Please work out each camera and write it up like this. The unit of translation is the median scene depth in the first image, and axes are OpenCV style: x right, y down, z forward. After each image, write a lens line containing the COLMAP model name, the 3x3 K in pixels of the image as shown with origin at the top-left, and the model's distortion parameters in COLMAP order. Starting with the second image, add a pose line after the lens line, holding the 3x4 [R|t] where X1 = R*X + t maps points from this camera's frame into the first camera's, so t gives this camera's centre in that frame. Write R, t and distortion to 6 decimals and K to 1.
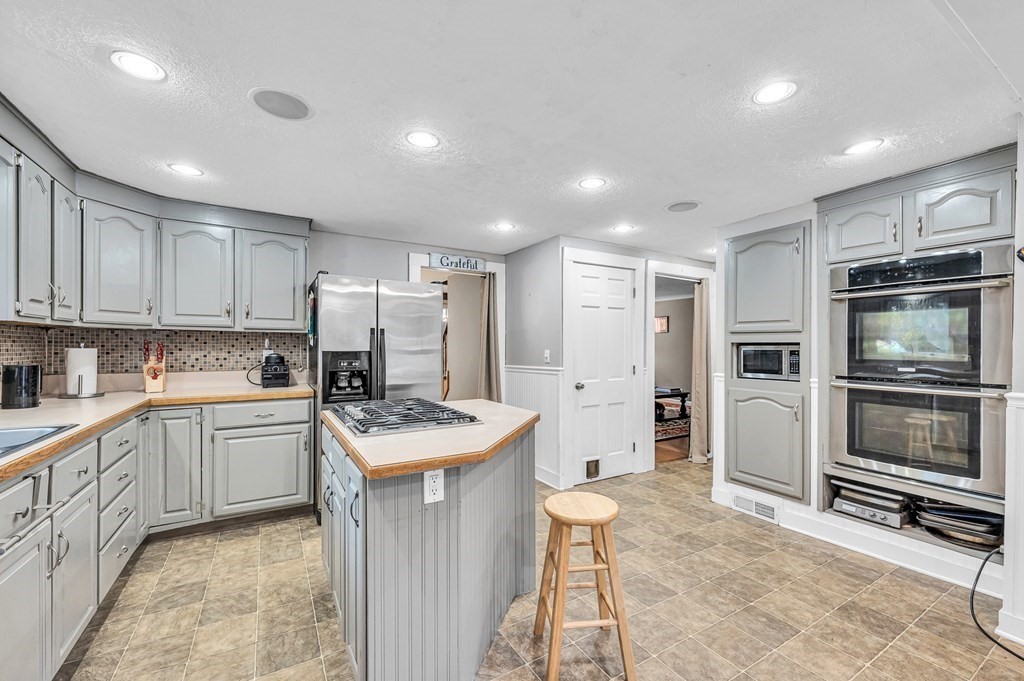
lens RADIAL K [[412.9, 0, 512.5], [0, 412.9, 344.4], [0, 0, 1]] dist [-0.000186, 0.000500]
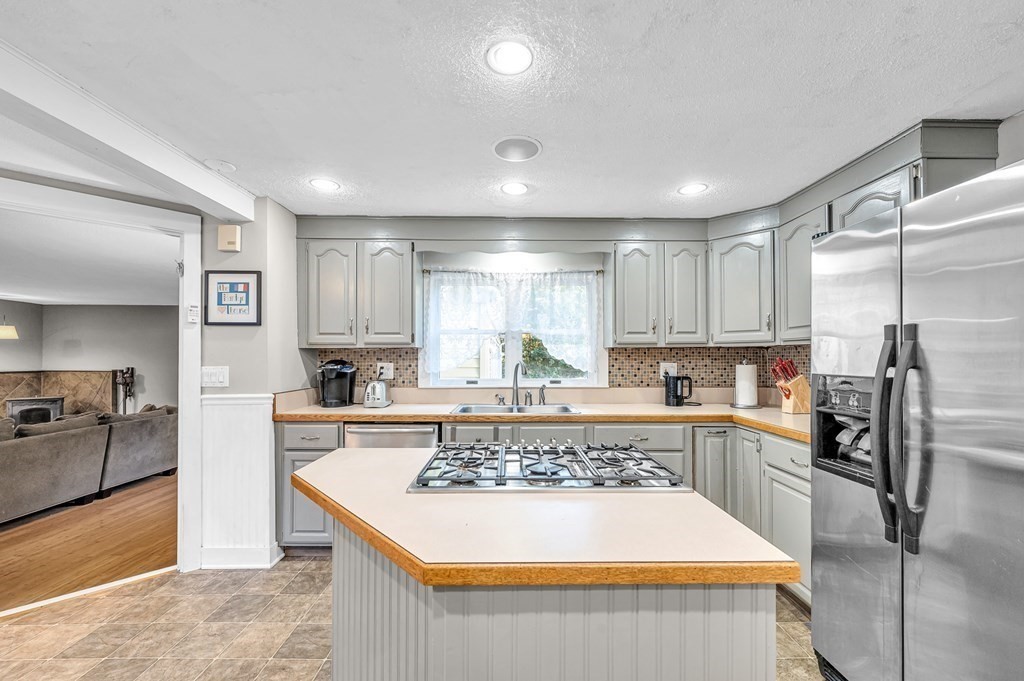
lens RADIAL K [[412.9, 0, 515.0], [0, 412.9, 355.9], [0, 0, 1]] dist [-0.000186, 0.000500]
pose [[-0.496926, -0.009327, -0.867743, 0.240986], [0.000528, 0.999939, -0.011051, -0.002762], [0.867793, -0.005949, -0.496891, 0.907619]]
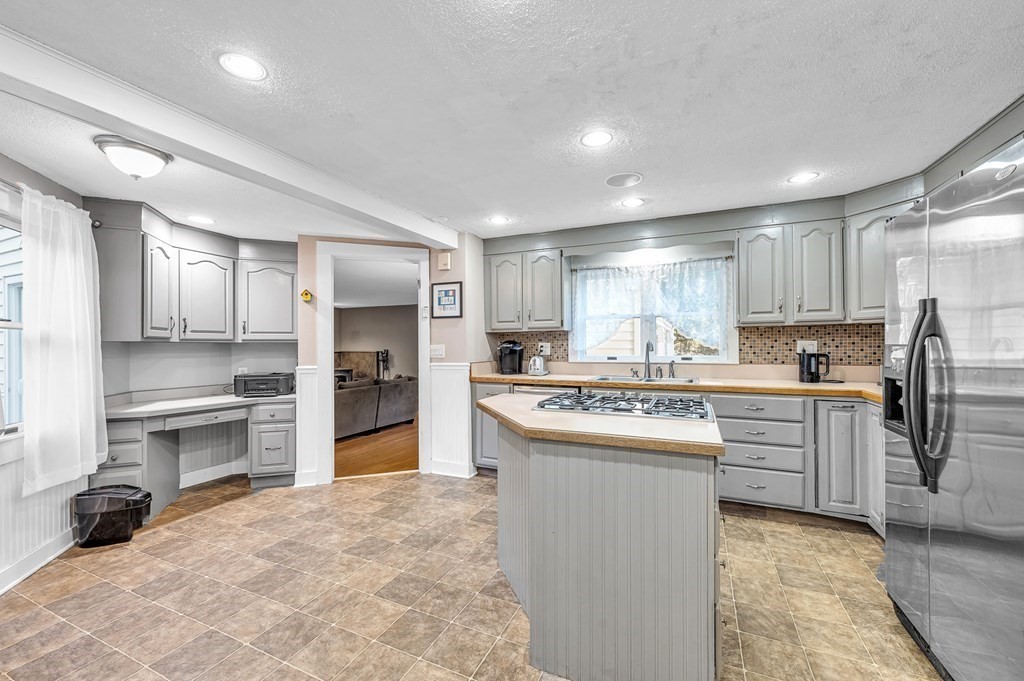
lens RADIAL K [[412.9, 0, 514.8], [0, 412.9, 343.7], [0, 0, 1]] dist [-0.000186, 0.000500]
pose [[-0.815212, -0.000579, -0.579163, 0.373180], [0.004472, 0.999963, -0.007295, 0.016477], [0.579146, -0.008537, -0.815179, 1.169688]]
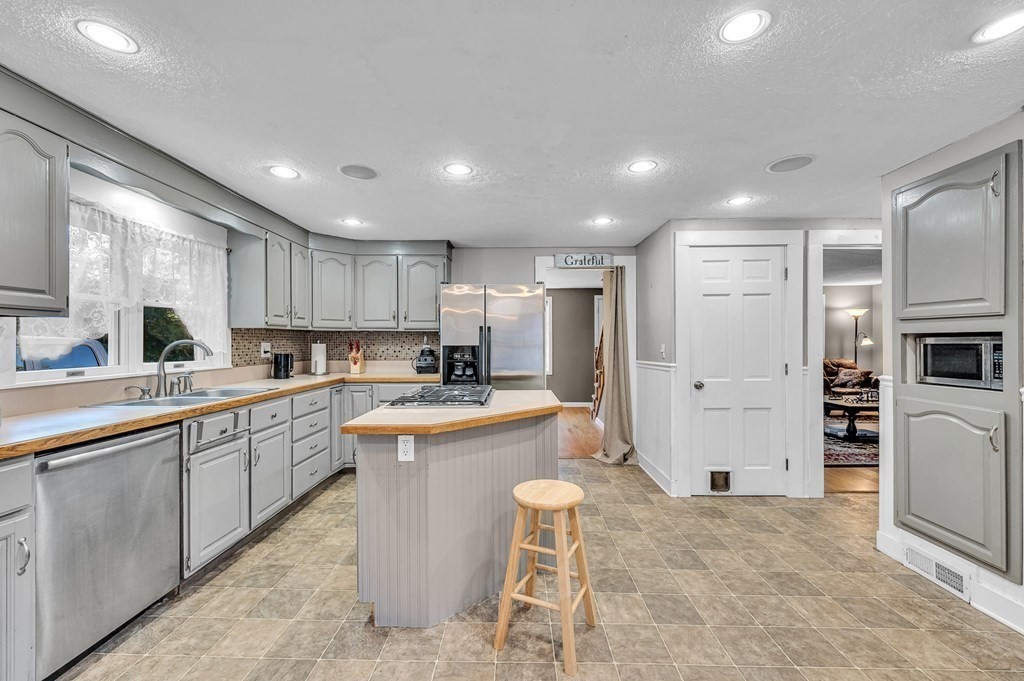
lens RADIAL K [[412.9, 0, 510.1], [0, 412.9, 341.3], [0, 0, 1]] dist [-0.000186, 0.000500]
pose [[0.850994, -0.006354, -0.525137, 0.368524], [0.007189, 0.999974, -0.000449, 0.005273], [0.525126, -0.003394, 0.851018, 0.035942]]
